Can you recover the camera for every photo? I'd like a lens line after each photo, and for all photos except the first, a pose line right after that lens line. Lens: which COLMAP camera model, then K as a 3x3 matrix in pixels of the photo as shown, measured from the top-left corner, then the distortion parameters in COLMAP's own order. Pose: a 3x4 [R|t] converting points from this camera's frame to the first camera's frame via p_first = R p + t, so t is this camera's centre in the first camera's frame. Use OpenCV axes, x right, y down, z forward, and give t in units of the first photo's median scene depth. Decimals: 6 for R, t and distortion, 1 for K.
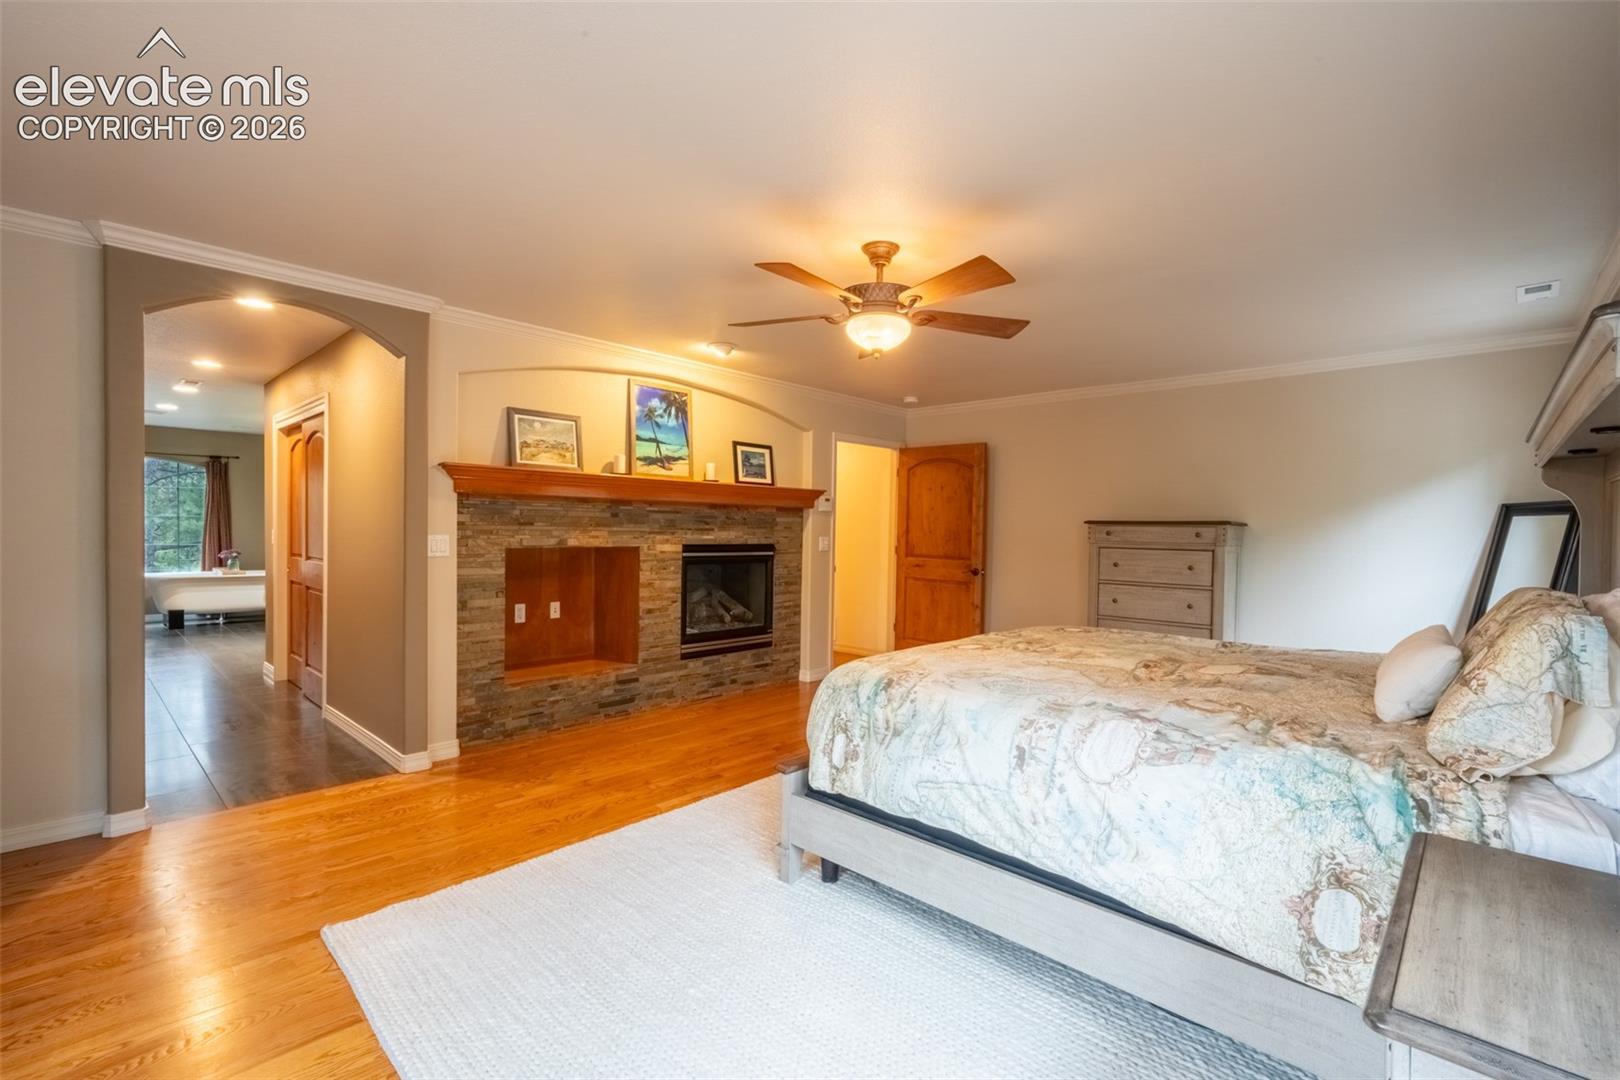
lens RADIAL K [[717.4, 0, 802.9], [0, 717.4, 539.3], [0, 0, 1]] dist [-0.003503, -0.000183]
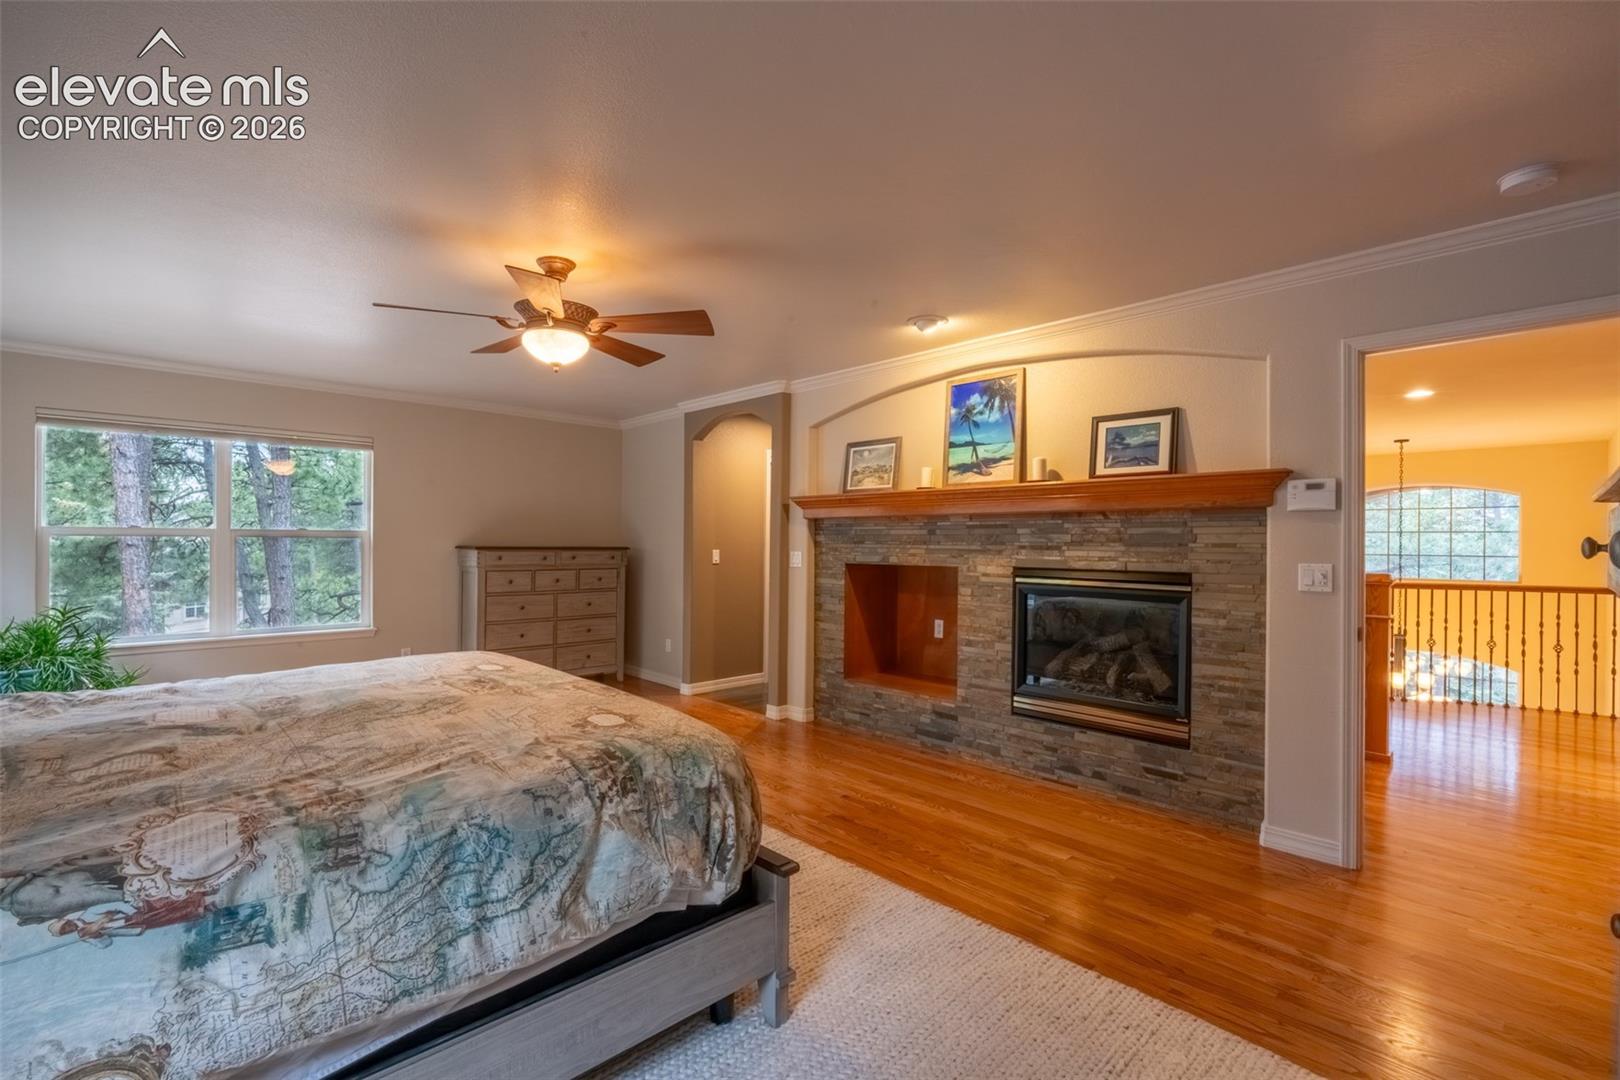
lens RADIAL K [[717.4, 0, 802.9], [0, 717.4, 539.3], [0, 0, 1]] dist [-0.003503, -0.000183]
pose [[-0.047786, -0.016983, -0.998713, 0.651643], [-0.021430, 0.999643, -0.015973, -0.005537], [0.998628, 0.020639, -0.048132, 0.837272]]
